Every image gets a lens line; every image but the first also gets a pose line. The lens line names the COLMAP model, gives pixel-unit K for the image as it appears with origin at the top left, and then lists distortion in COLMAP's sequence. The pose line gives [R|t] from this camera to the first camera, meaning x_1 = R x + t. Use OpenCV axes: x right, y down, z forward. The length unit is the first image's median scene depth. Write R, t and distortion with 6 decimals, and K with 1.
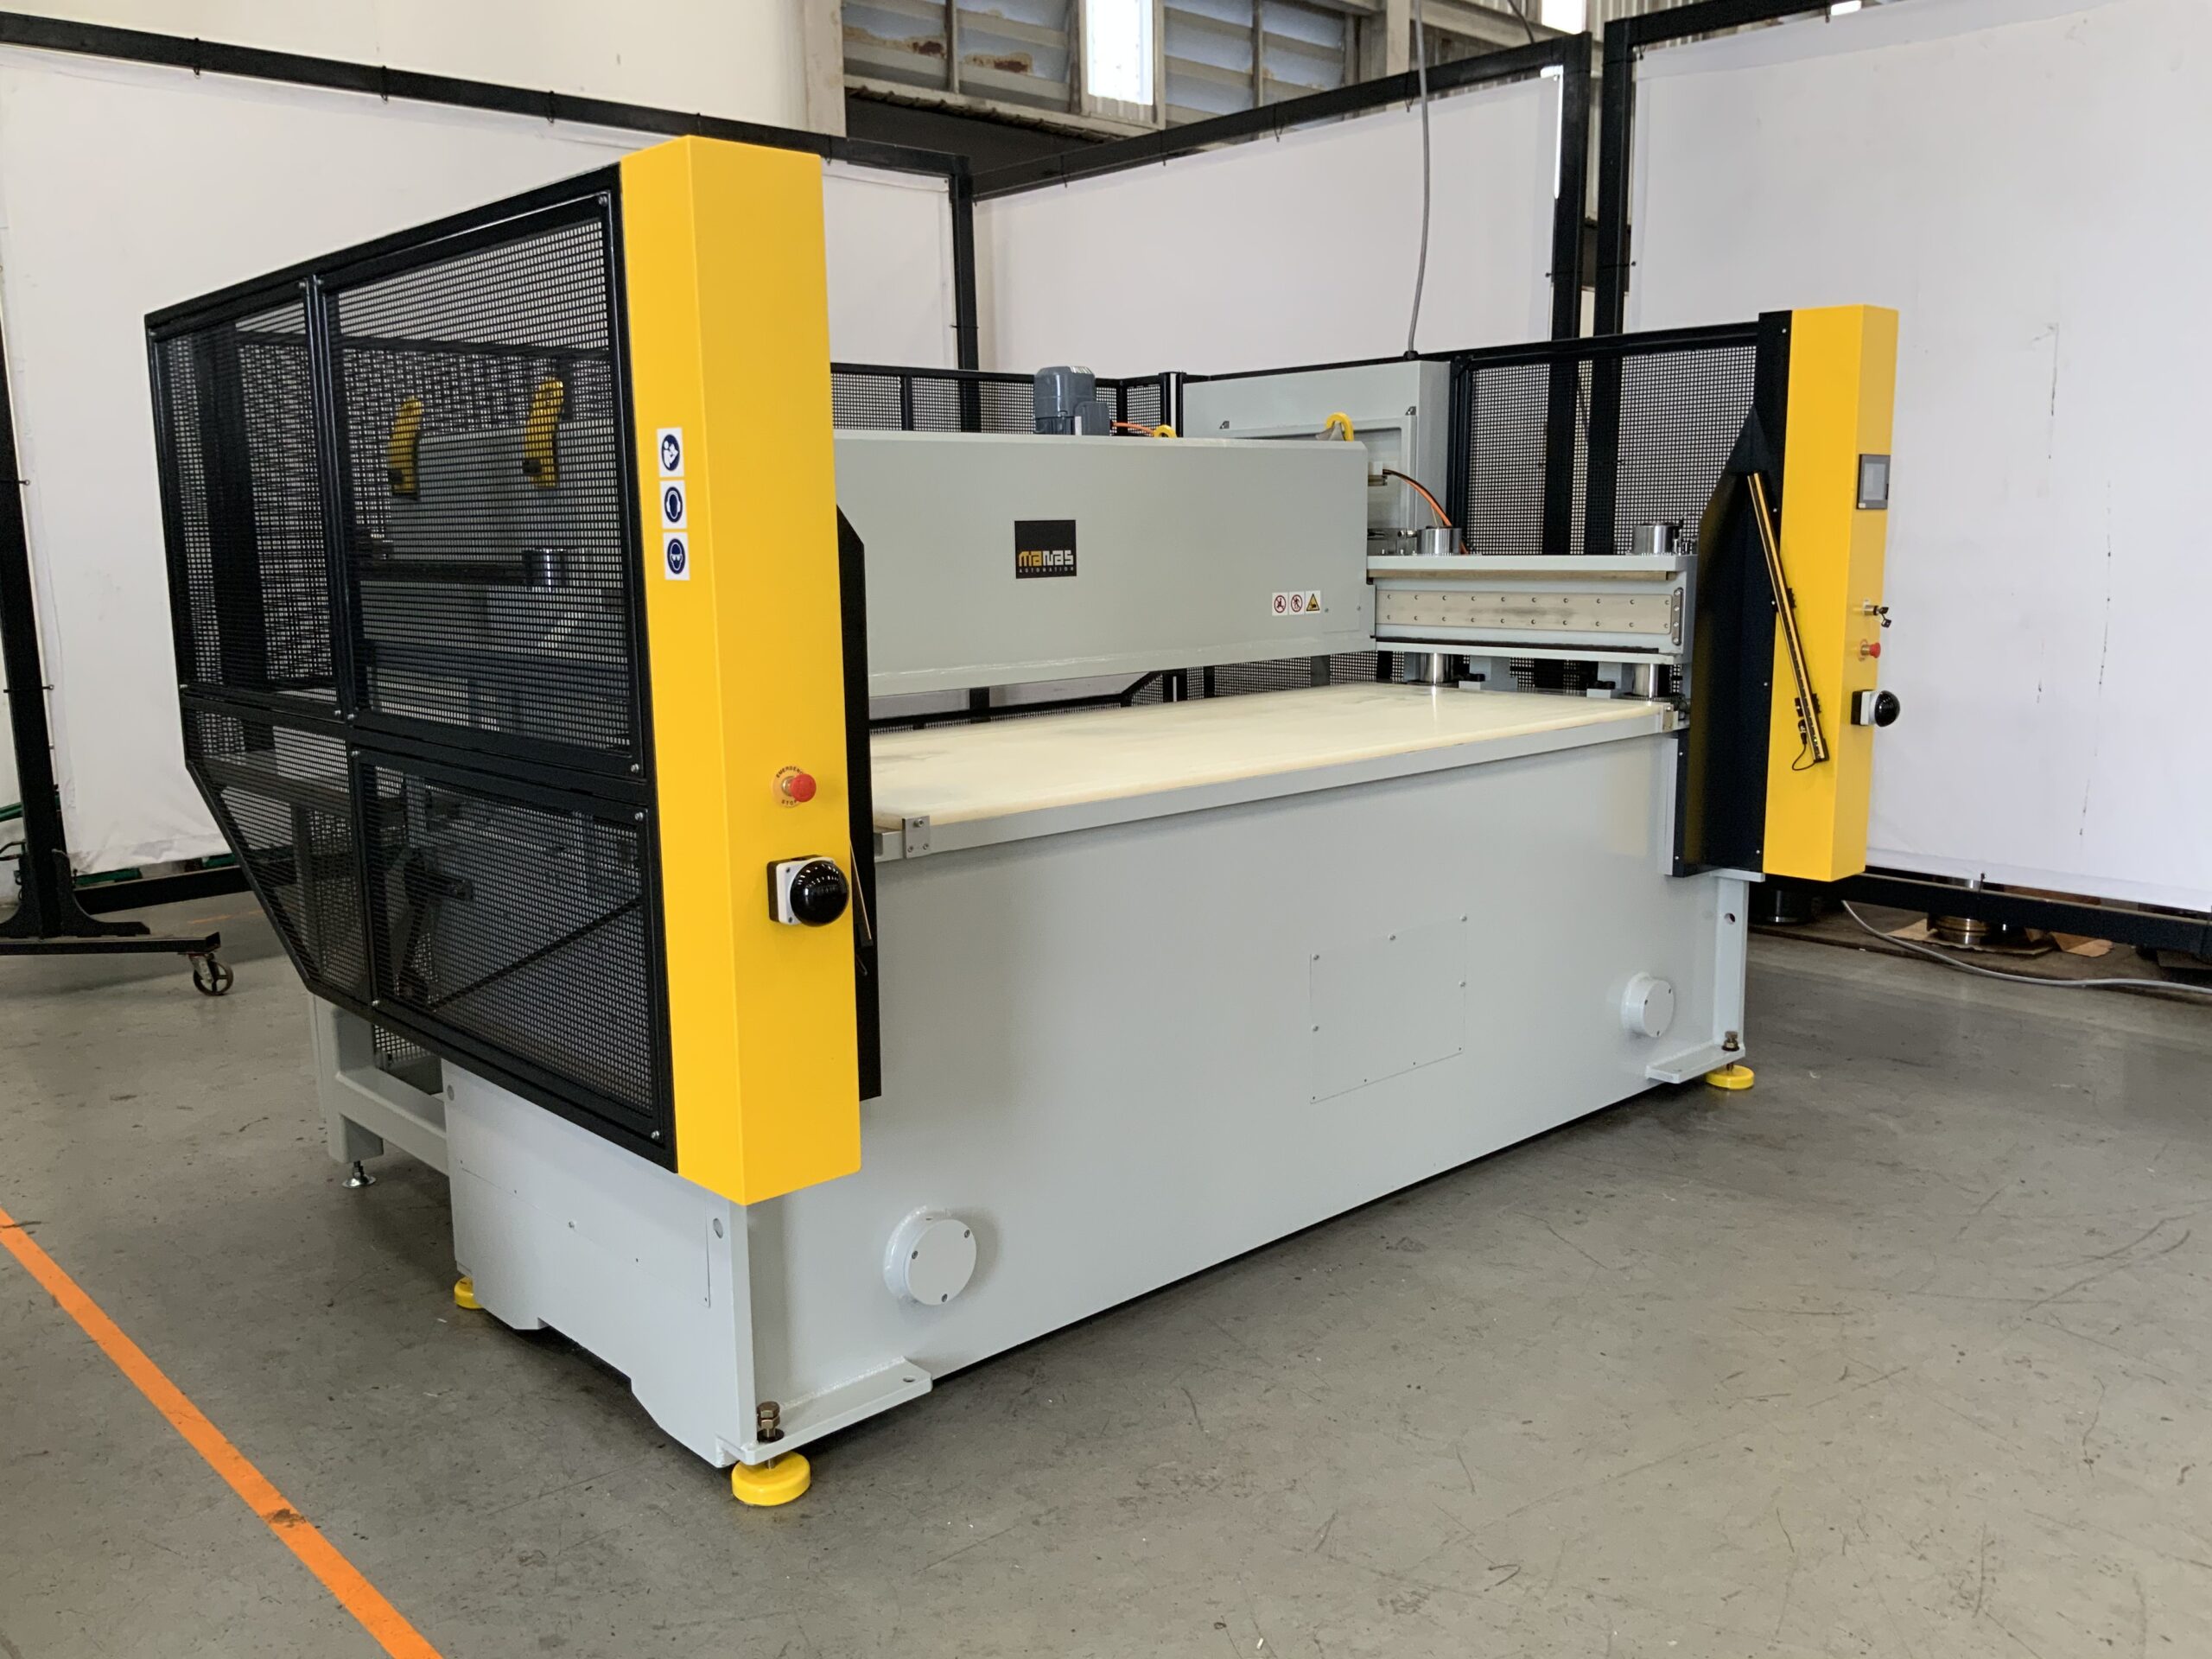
lens RADIAL K [[1837.1, 0, 1096.9], [0, 1837.1, 838.5], [0, 0, 1]] dist [0.001971, -0.033780]
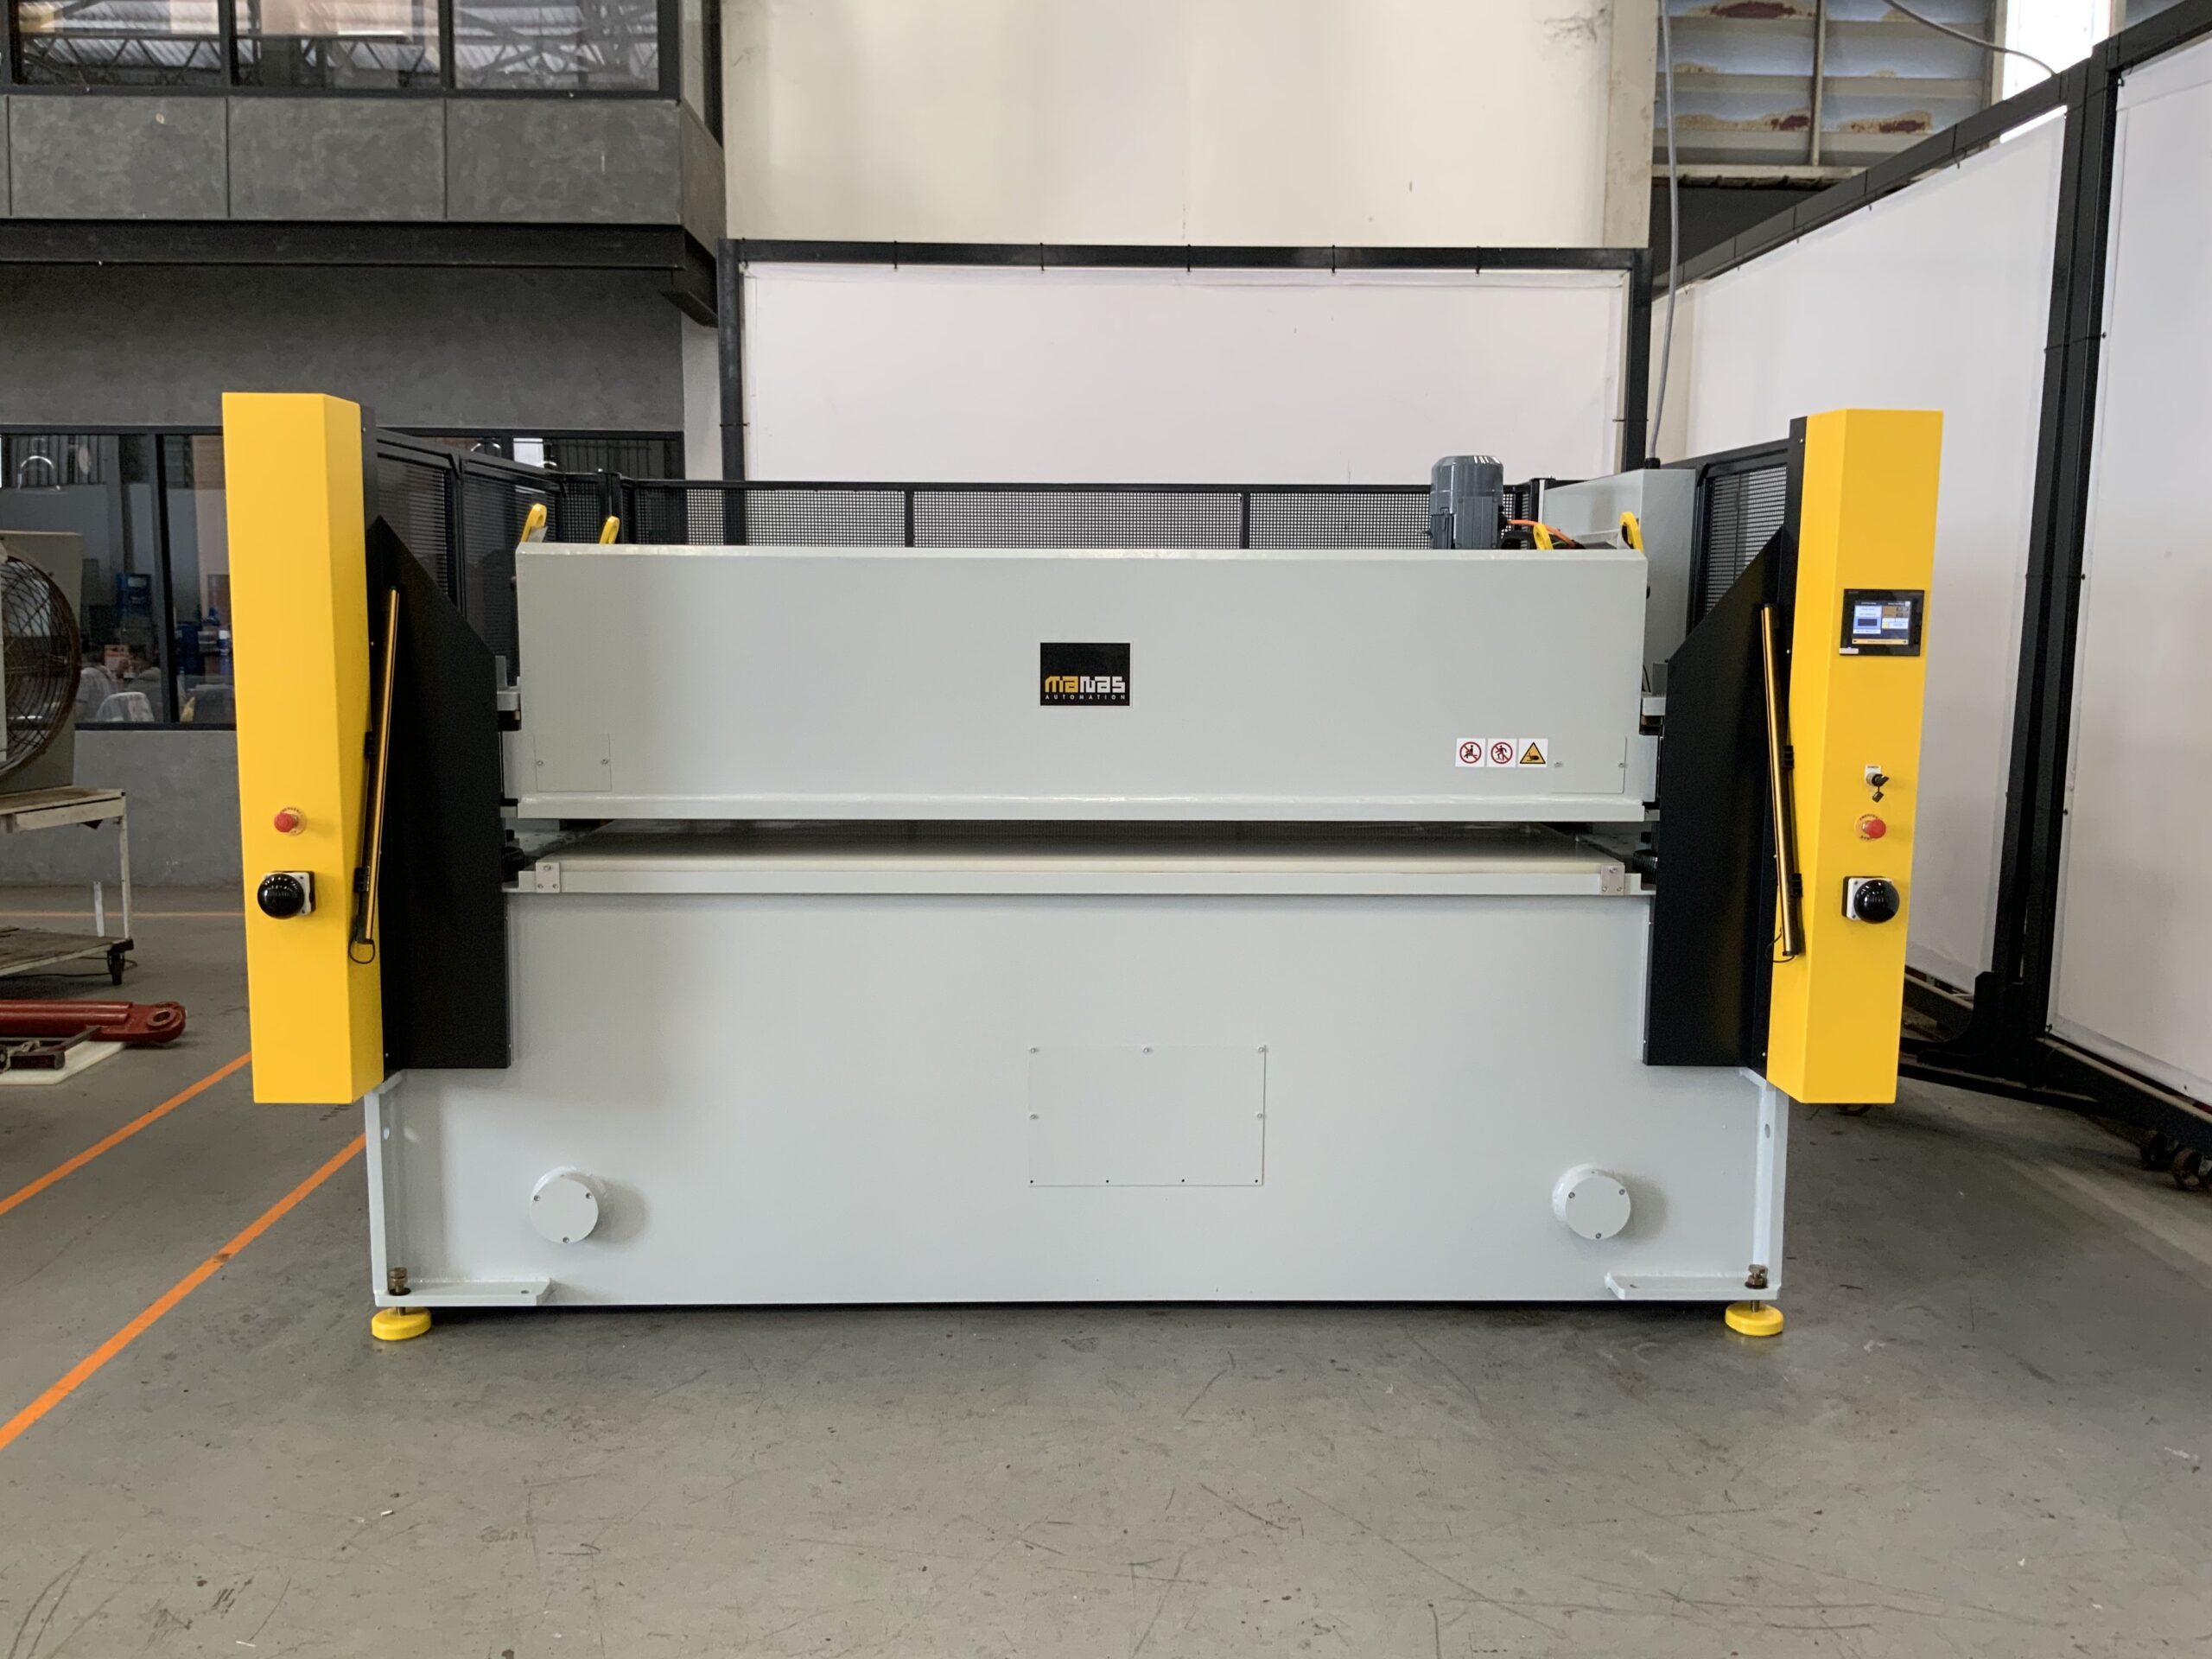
lens RADIAL K [[1837.1, 0, 1093.9], [0, 1837.1, 817.0], [0, 0, 1]] dist [0.001971, -0.033780]
pose [[0.759939, 0.104625, -0.641519, 0.688520], [-0.133512, 0.991041, 0.003470, -0.065189], [0.636135, 0.083014, 0.767099, 0.159980]]
